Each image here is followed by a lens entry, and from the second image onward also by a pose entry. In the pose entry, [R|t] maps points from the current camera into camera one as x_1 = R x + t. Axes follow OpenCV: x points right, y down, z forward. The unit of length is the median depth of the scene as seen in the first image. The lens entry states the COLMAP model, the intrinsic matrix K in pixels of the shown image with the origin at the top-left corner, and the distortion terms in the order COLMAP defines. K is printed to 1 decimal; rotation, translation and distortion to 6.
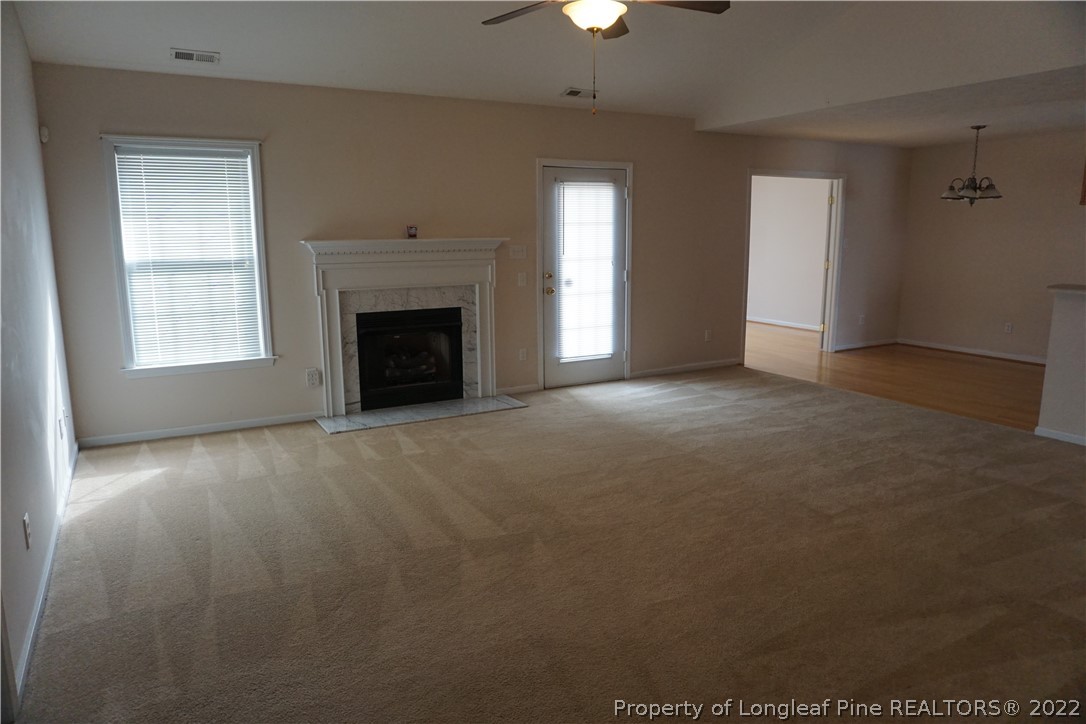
lens RADIAL K [[721.5, 0, 543.0], [0, 721.5, 362.0], [0, 0, 1]] dist [-0.058110, 0.043057]
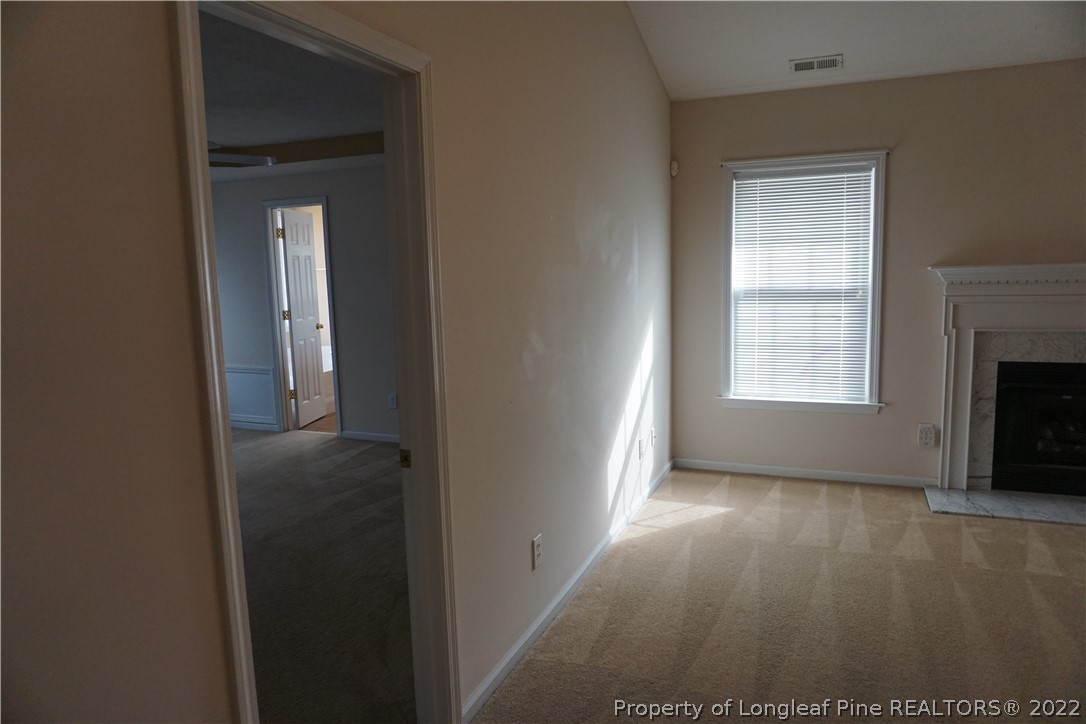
lens RADIAL K [[721.5, 0, 543.0], [0, 721.5, 362.0], [0, 0, 1]] dist [-0.058110, 0.043057]
pose [[0.611873, 0.092027, -0.785584, 0.040037], [-0.117379, 0.992776, 0.024875, -0.033744], [0.782198, 0.076991, 0.618255, 0.183503]]
